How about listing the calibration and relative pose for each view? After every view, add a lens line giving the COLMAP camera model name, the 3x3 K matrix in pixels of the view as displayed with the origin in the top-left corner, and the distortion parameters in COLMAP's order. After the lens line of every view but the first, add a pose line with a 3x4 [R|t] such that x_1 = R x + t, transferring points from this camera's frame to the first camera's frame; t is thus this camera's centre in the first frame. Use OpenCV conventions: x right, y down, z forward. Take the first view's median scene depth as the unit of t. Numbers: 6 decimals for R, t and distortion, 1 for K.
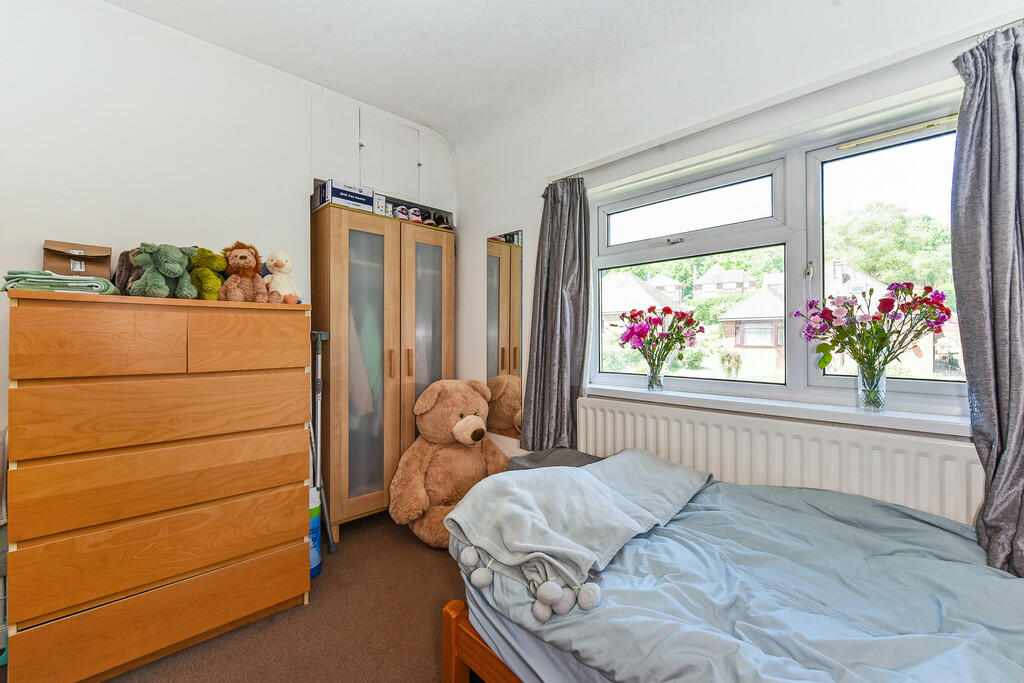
lens RADIAL K [[414.1, 0, 512.0], [0, 414.1, 341.5], [0, 0, 1]] dist [-0.001331, -0.000158]
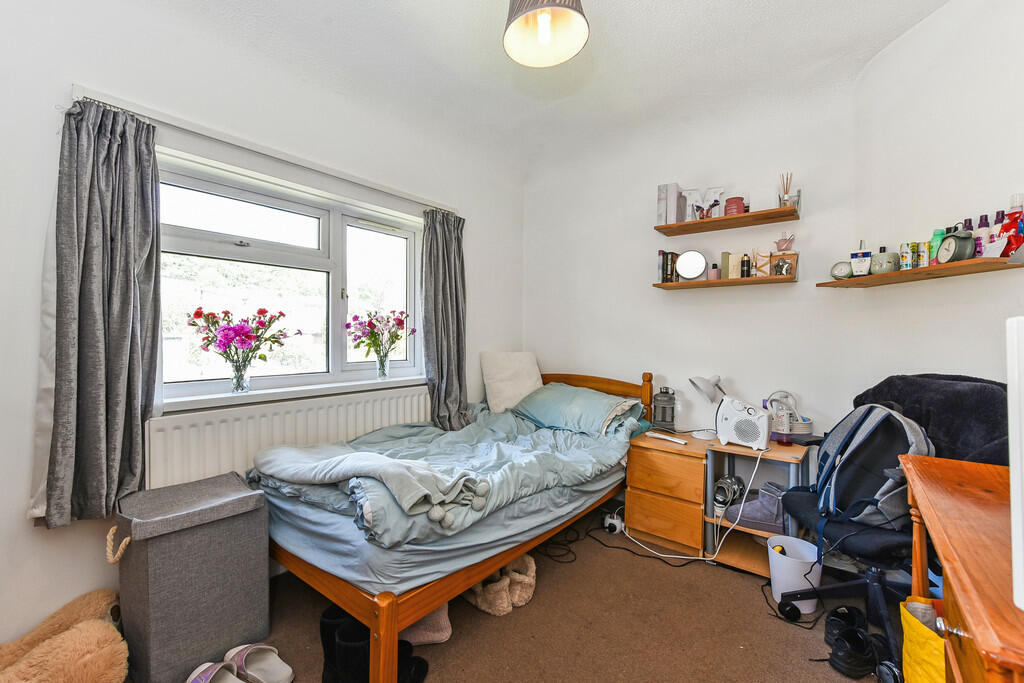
lens RADIAL K [[427.7, 0, 512.0], [0, 427.7, 341.5], [0, 0, 1]] dist [-0.000020, -0.000028]
pose [[-0.125365, -0.020347, 0.991902, -0.866531], [-0.004728, 0.999791, 0.019911, -0.031341], [-0.992099, -0.002193, -0.125435, 0.560293]]
